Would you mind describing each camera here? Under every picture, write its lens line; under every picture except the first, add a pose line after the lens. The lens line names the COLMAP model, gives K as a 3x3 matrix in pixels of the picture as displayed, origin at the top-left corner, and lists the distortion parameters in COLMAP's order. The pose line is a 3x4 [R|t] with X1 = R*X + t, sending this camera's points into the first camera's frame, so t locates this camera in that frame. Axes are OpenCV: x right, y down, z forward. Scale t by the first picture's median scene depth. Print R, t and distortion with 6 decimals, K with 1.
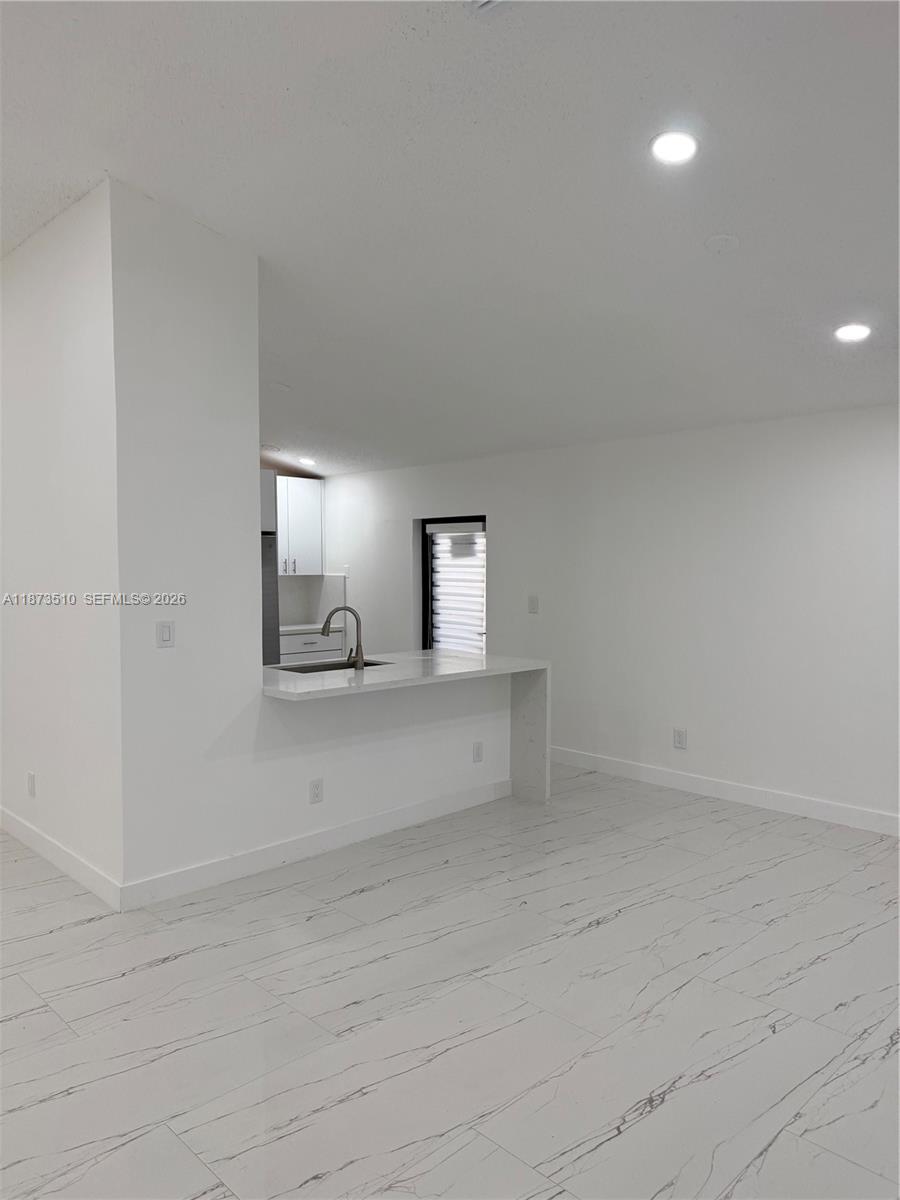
lens RADIAL K [[848.3, 0, 447.8], [0, 848.3, 610.3], [0, 0, 1]] dist [0.028178, -0.022640]
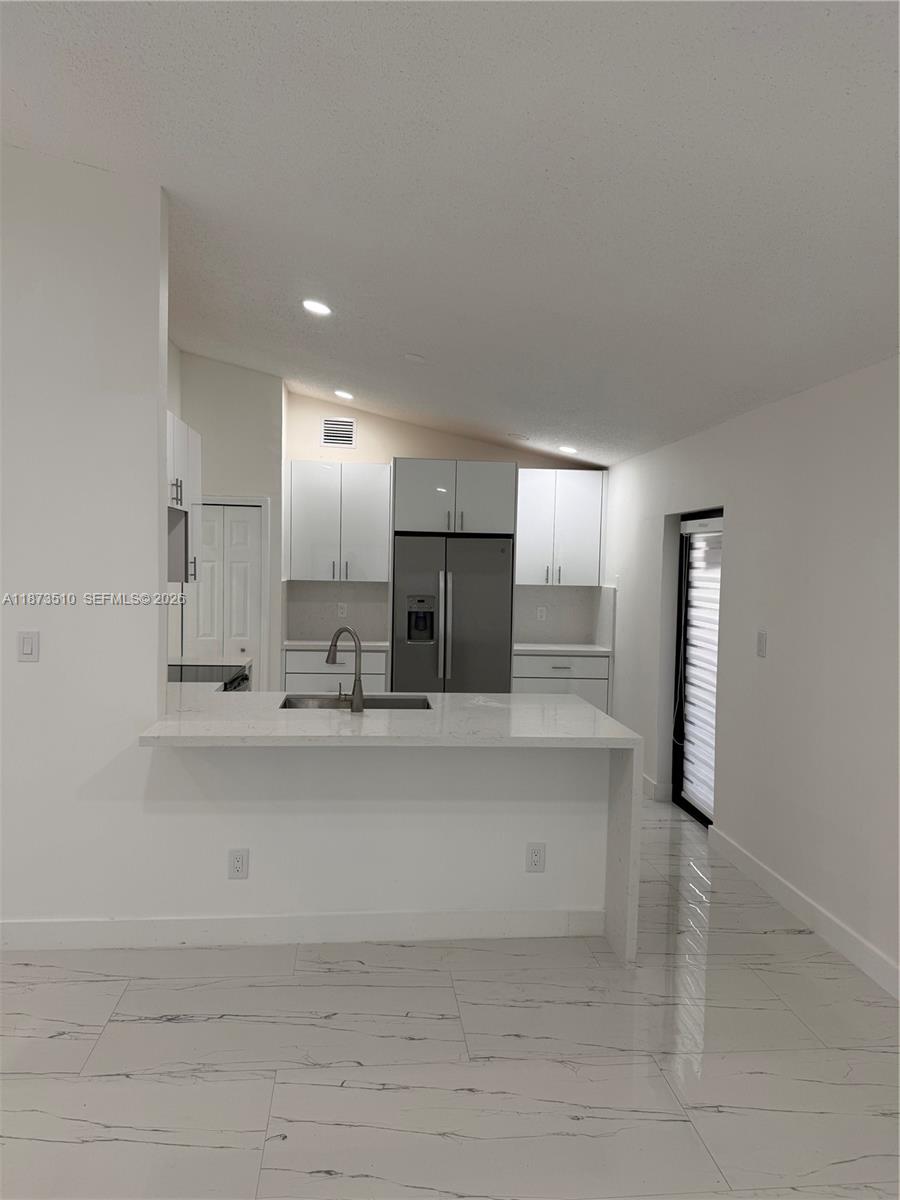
lens RADIAL K [[848.3, 0, 449.4], [0, 848.3, 593.7], [0, 0, 1]] dist [0.028178, -0.022640]
pose [[0.768747, 0.039227, -0.638349, 0.295168], [-0.056040, 0.998410, -0.006133, -0.024078], [0.637093, 0.040488, 0.769723, 0.315410]]
